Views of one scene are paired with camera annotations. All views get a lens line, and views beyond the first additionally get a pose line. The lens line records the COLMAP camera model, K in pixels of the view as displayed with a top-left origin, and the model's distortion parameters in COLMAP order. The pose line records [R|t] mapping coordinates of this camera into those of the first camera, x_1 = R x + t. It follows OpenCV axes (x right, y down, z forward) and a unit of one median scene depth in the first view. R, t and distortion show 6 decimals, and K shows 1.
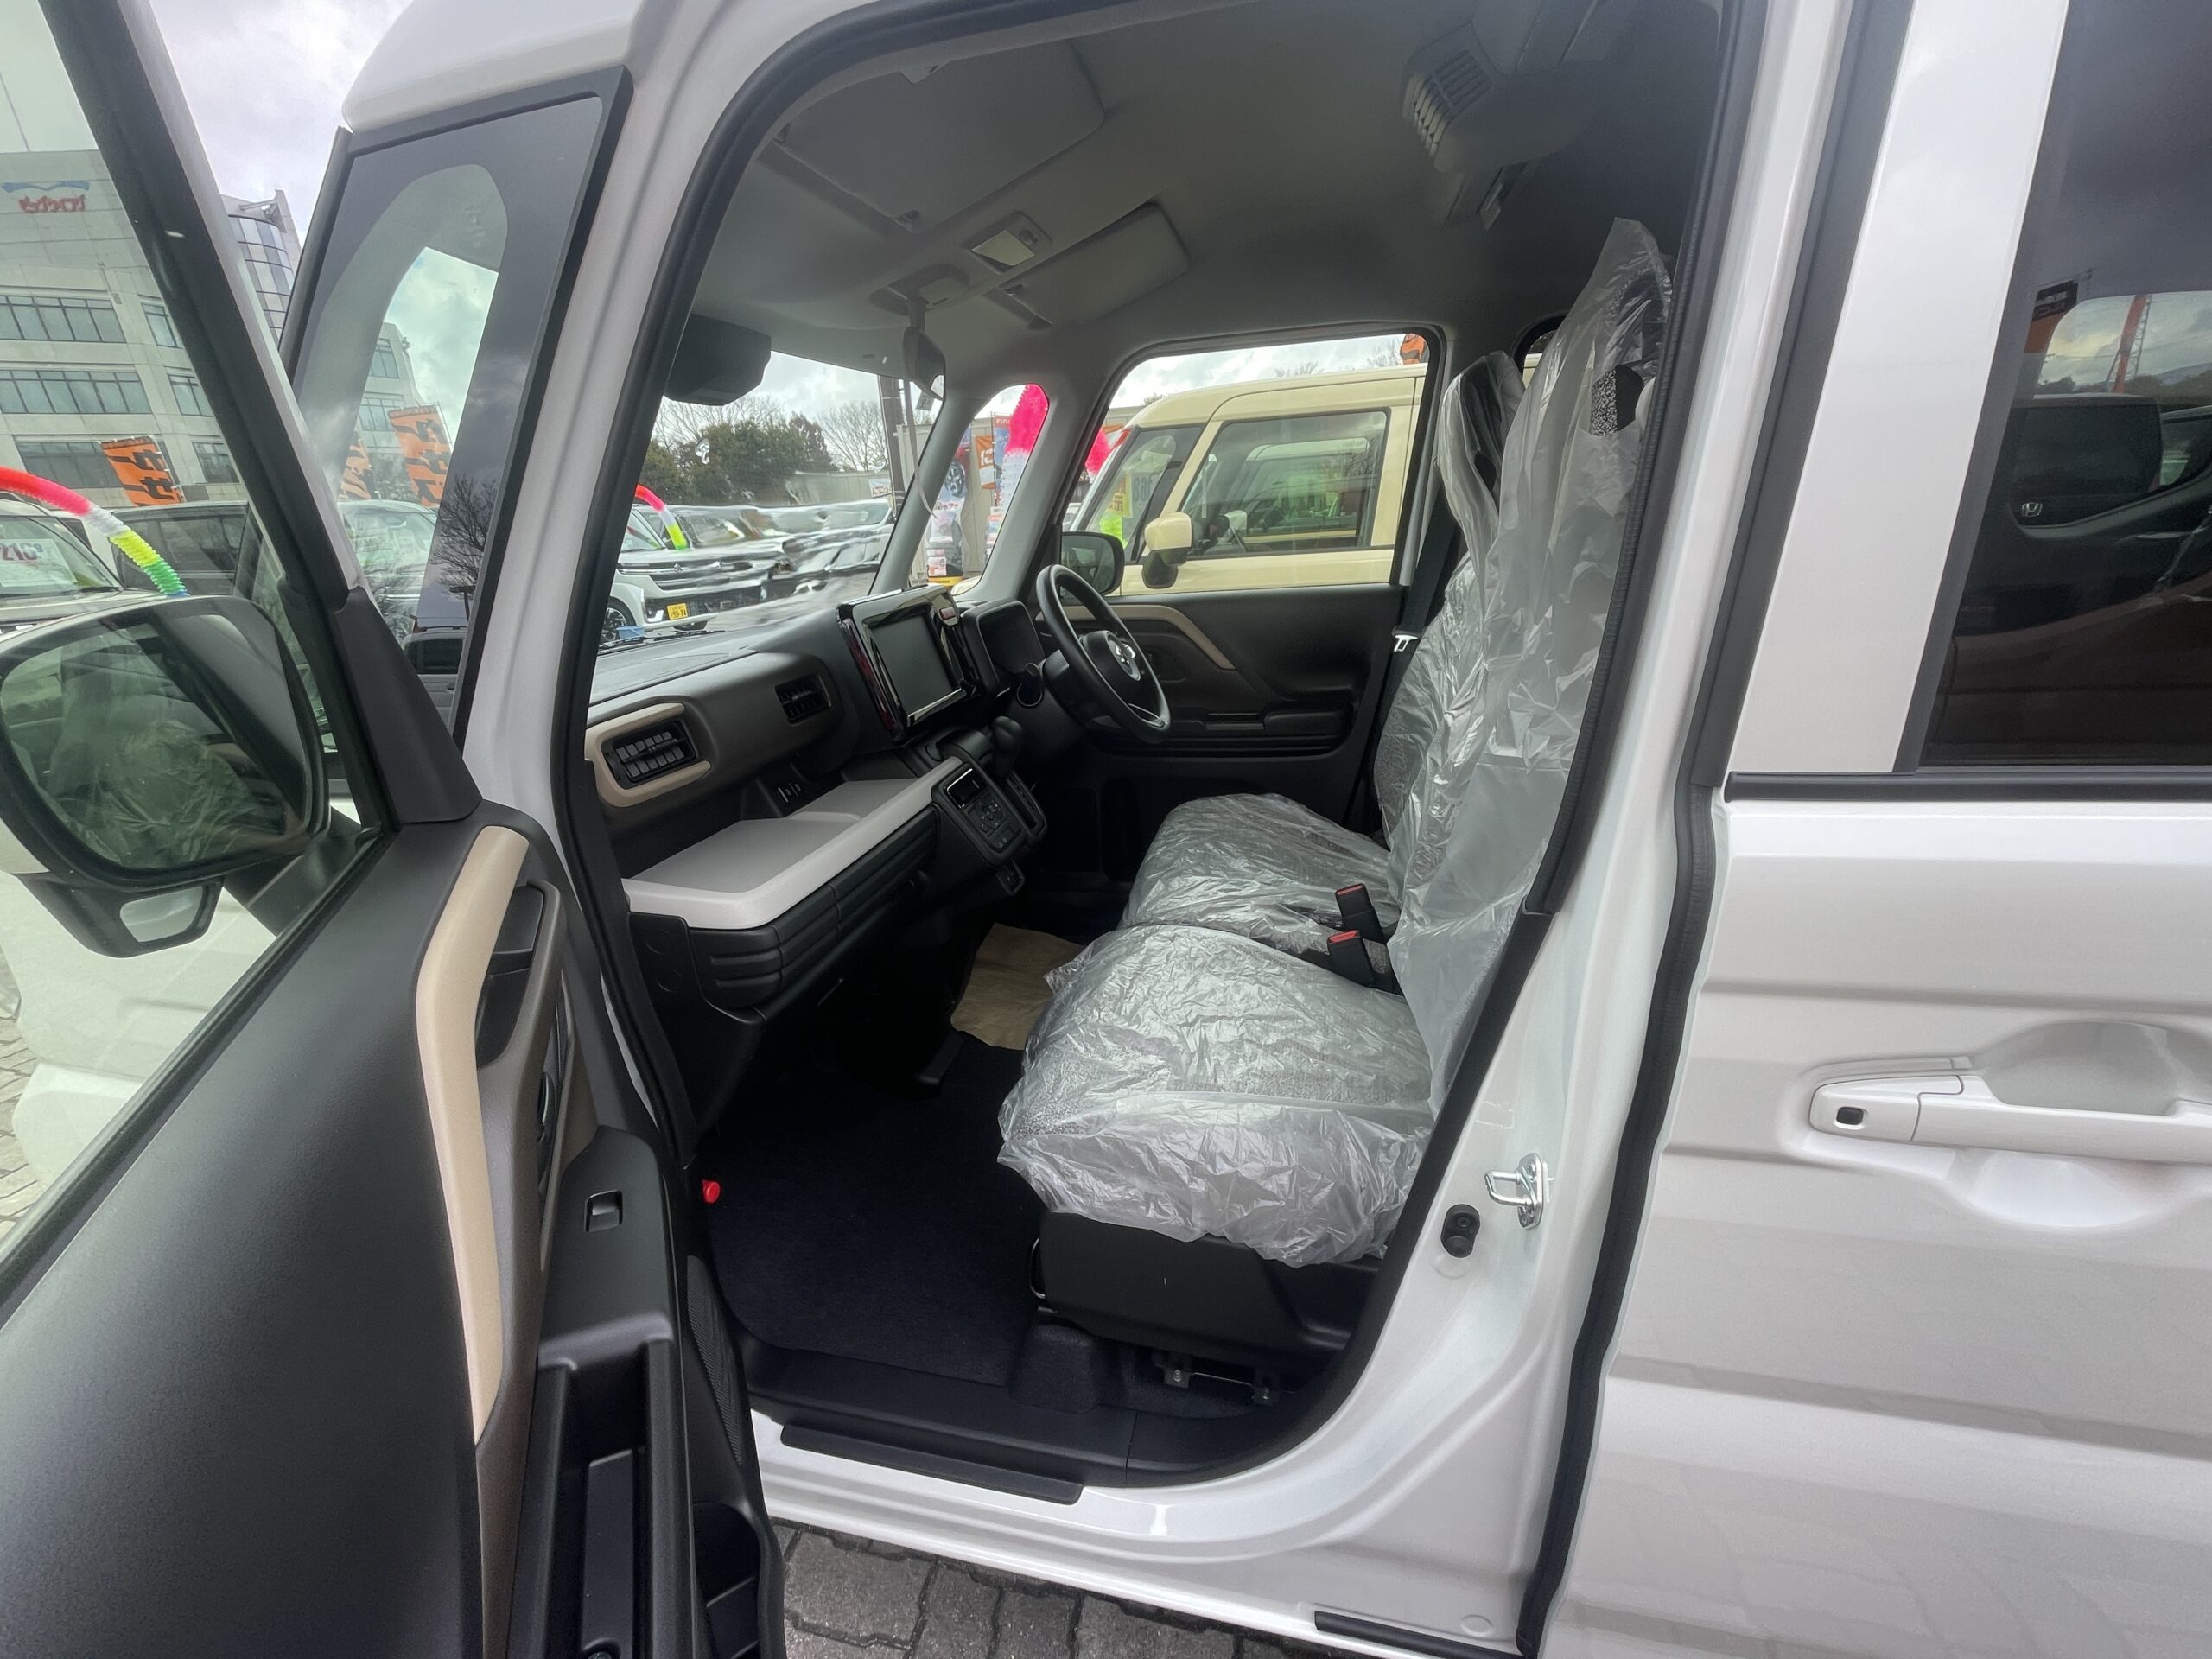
lens RADIAL K [[884.3, 0, 1111.9], [0, 884.3, 826.0], [0, 0, 1]] dist [-0.004136, 0.000201]
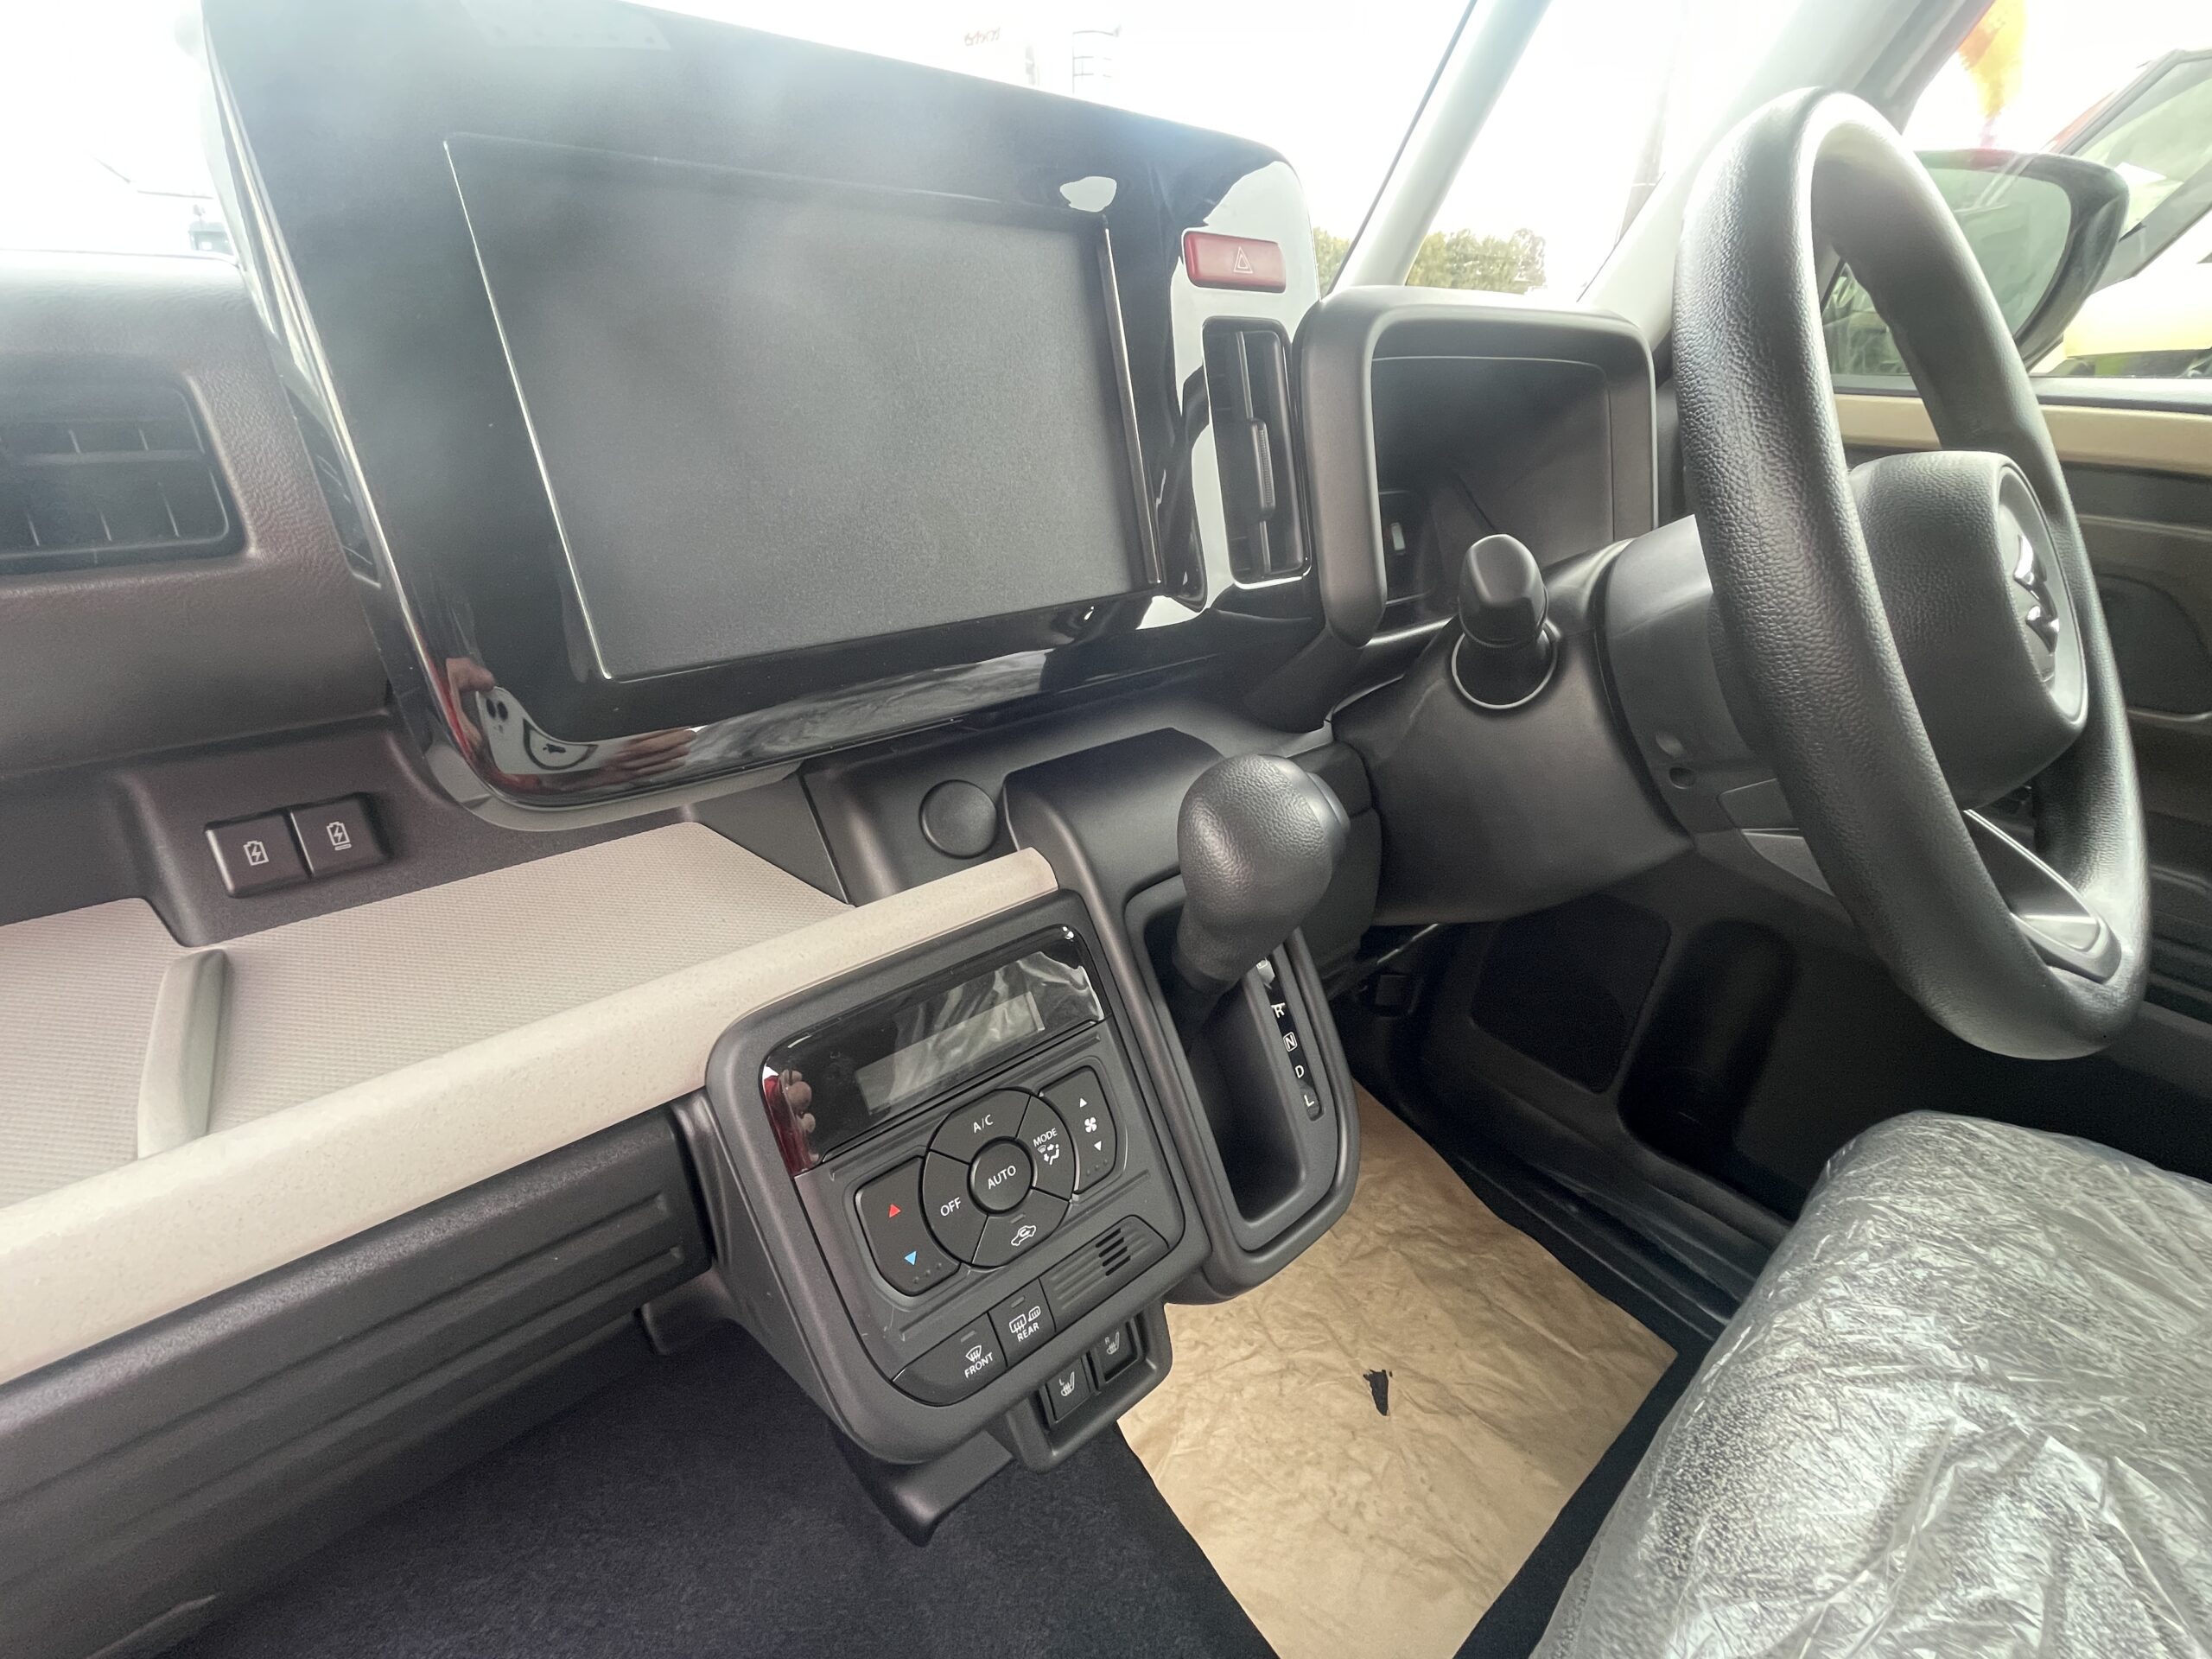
lens RADIAL K [[884.3, 0, 1106.9], [0, 884.3, 829.1], [0, 0, 1]] dist [-0.004136, 0.000201]
pose [[0.772075, 0.358738, -0.524602, -0.050237], [-0.269353, 0.932358, 0.241158, -0.236242], [0.575629, -0.044889, 0.816478, 1.249240]]
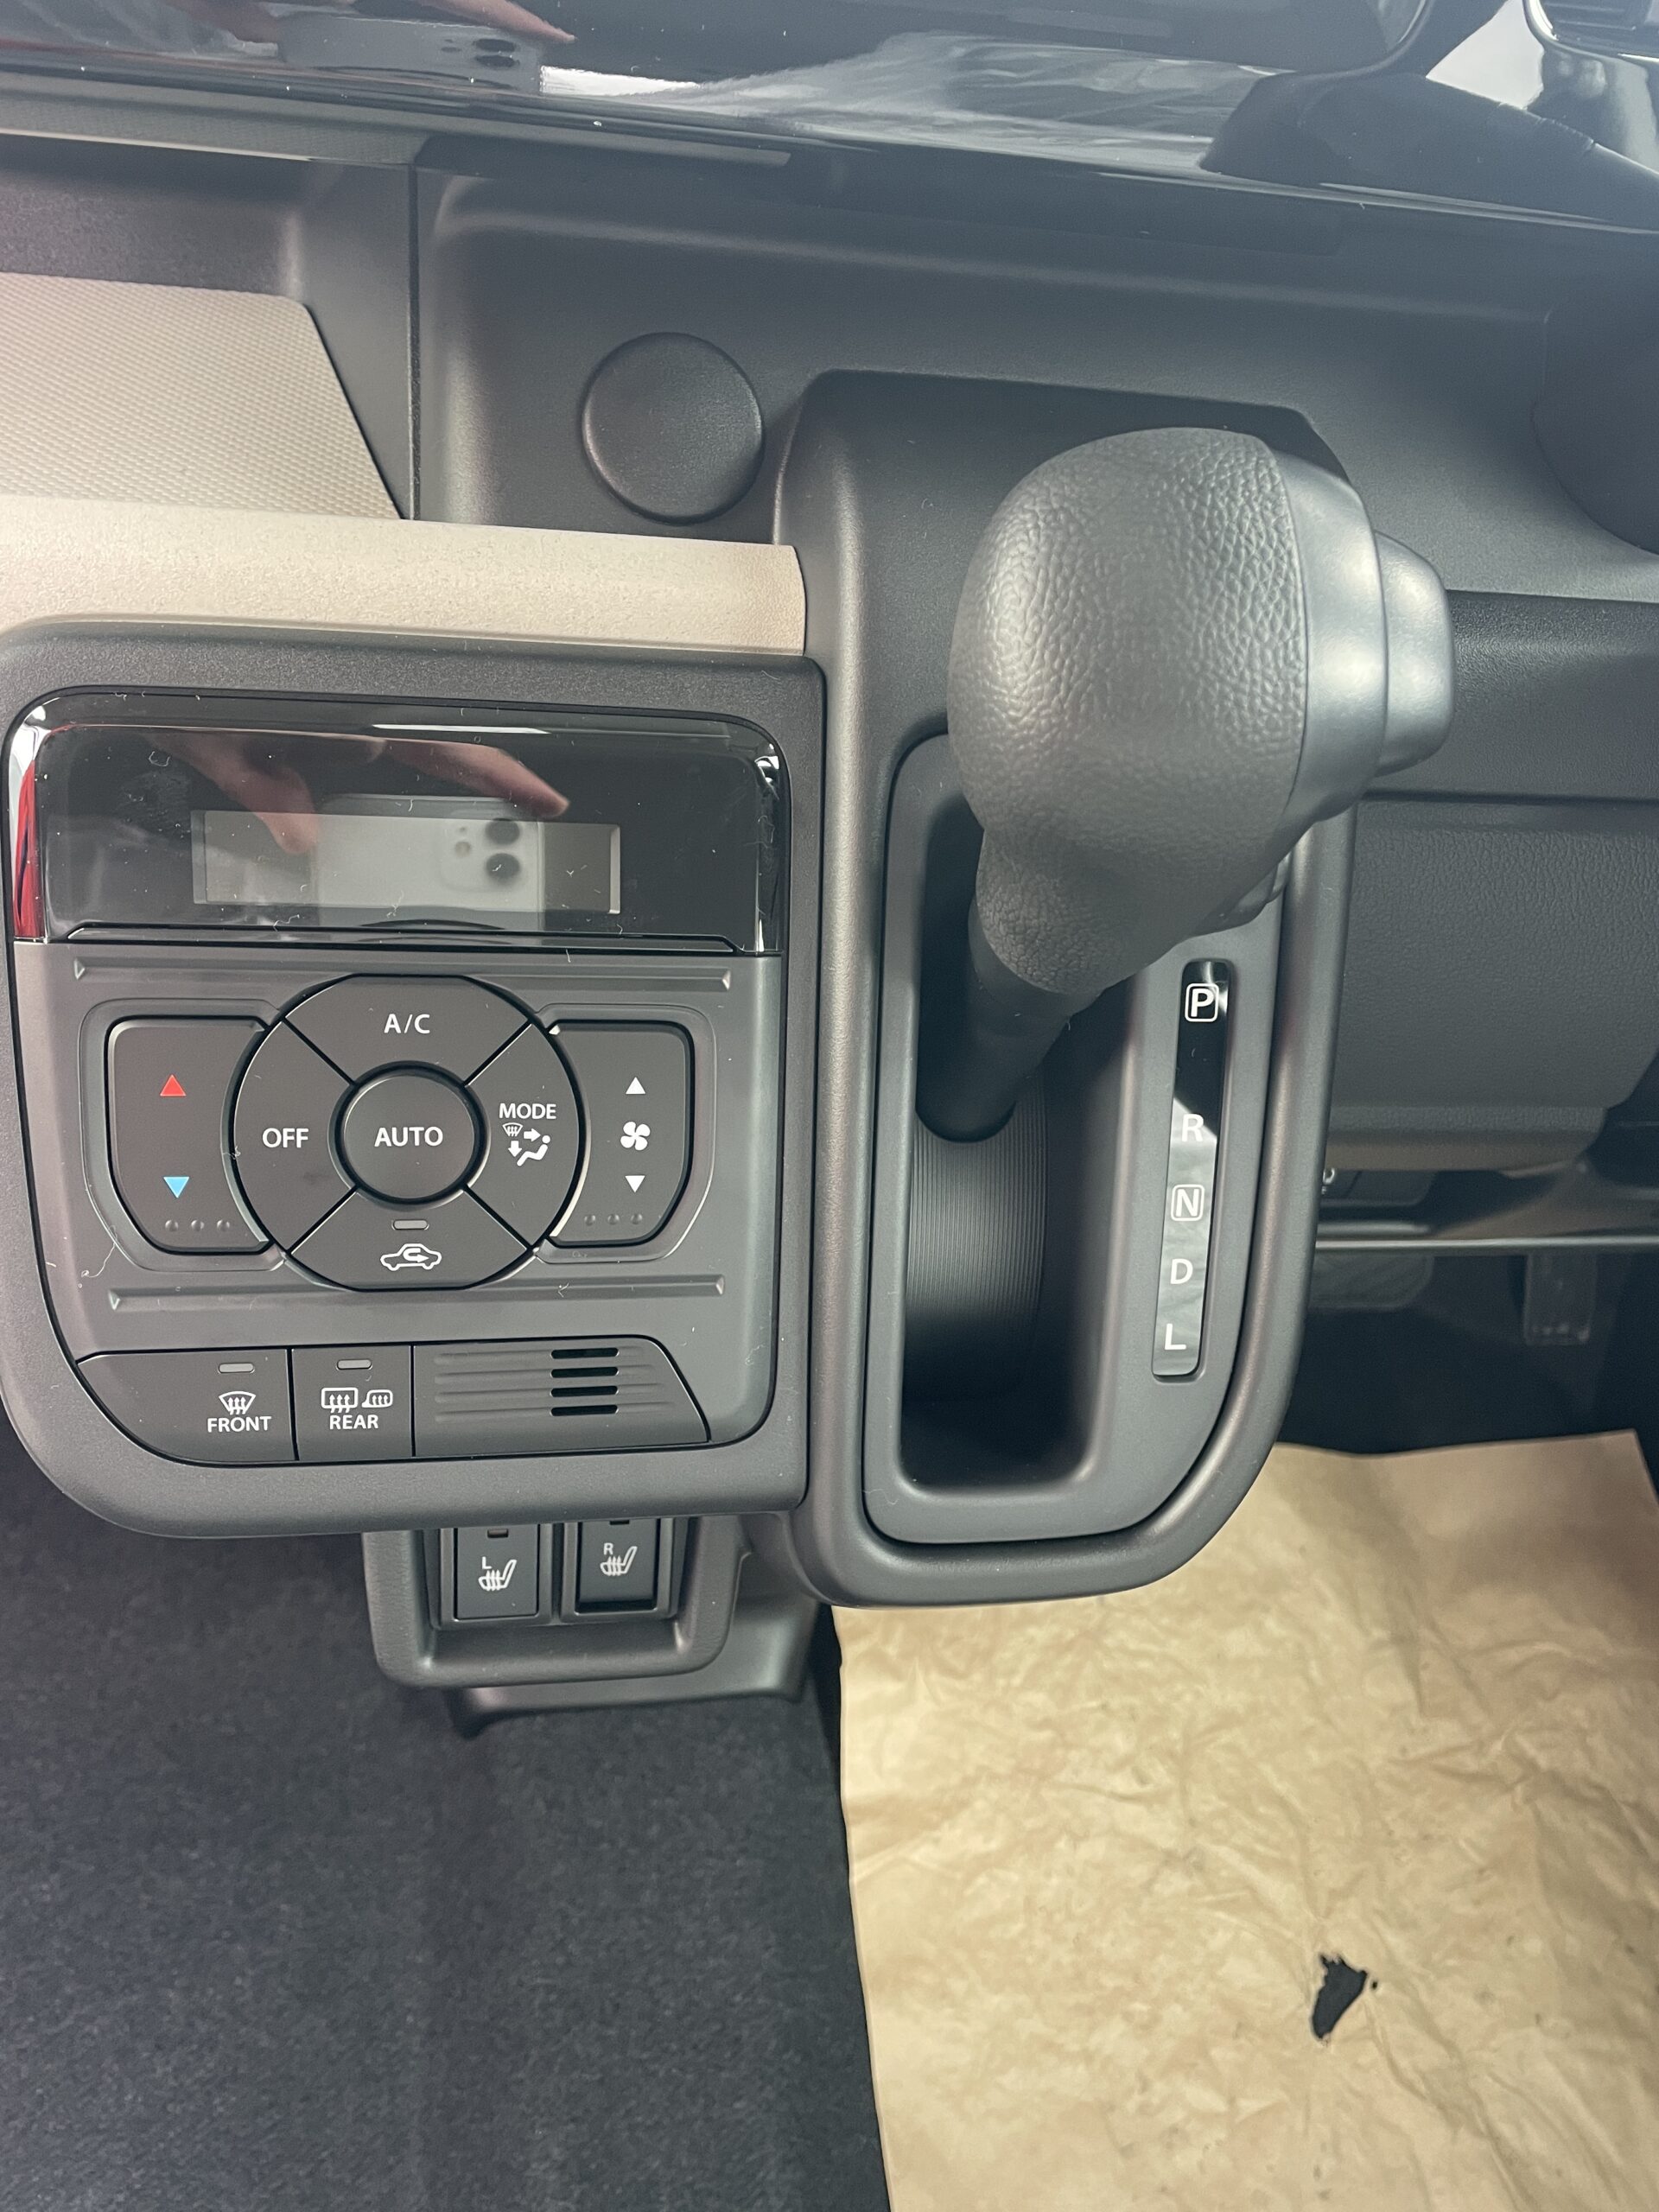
lens RADIAL K [[1690.9, 0, 832.3], [0, 1690.9, 1111.1], [0, 0, 1]] dist [0.059292, -0.059374]
pose [[0.337390, 0.724842, -0.600643, 0.005545], [-0.456441, 0.683997, 0.569042, -0.243385], [0.823304, 0.082169, 0.561622, 1.378950]]
